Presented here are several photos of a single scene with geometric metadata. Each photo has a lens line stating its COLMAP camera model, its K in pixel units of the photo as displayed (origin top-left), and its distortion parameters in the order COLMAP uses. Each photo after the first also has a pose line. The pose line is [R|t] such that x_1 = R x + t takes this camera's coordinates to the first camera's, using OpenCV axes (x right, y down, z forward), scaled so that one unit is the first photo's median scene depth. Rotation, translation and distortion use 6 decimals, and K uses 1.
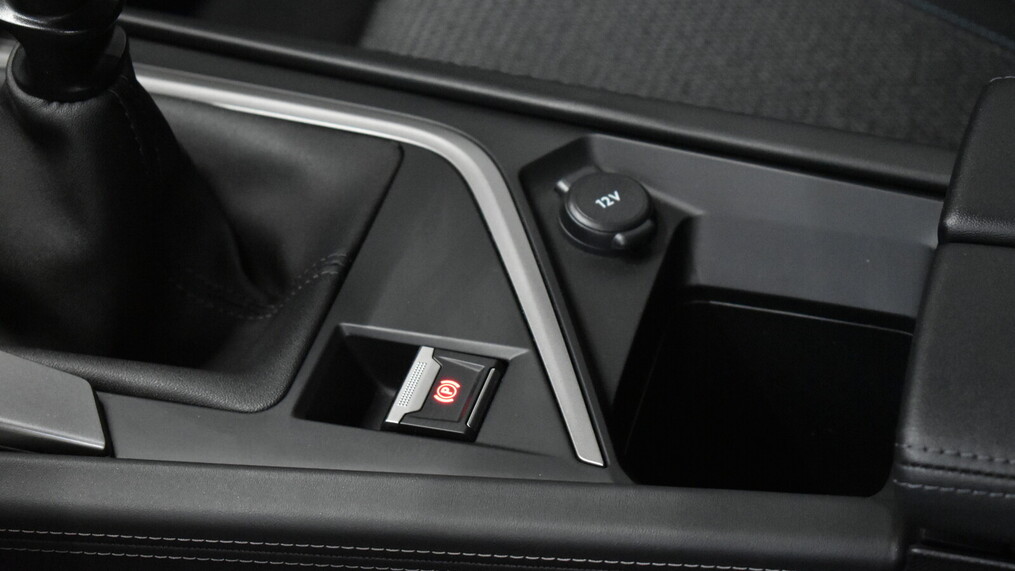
lens RADIAL K [[2281.0, 0, 508.2], [0, 2281.0, 286.1], [0, 0, 1]] dist [-0.028228, 0.000000]
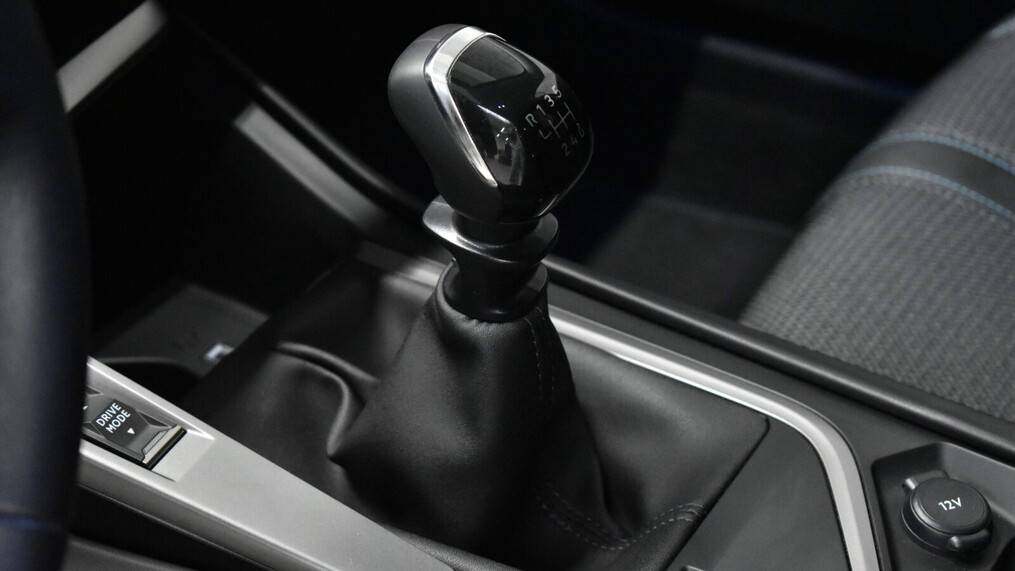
lens RADIAL K [[2281.0, 0, 509.8], [0, 2281.0, 286.4], [0, 0, 1]] dist [-0.028228, 0.000000]
pose [[0.972340, 0.182207, -0.146133, -0.020108], [-0.199473, 0.973283, -0.113712, 0.026040], [0.121510, 0.139717, 0.982708, -0.097932]]
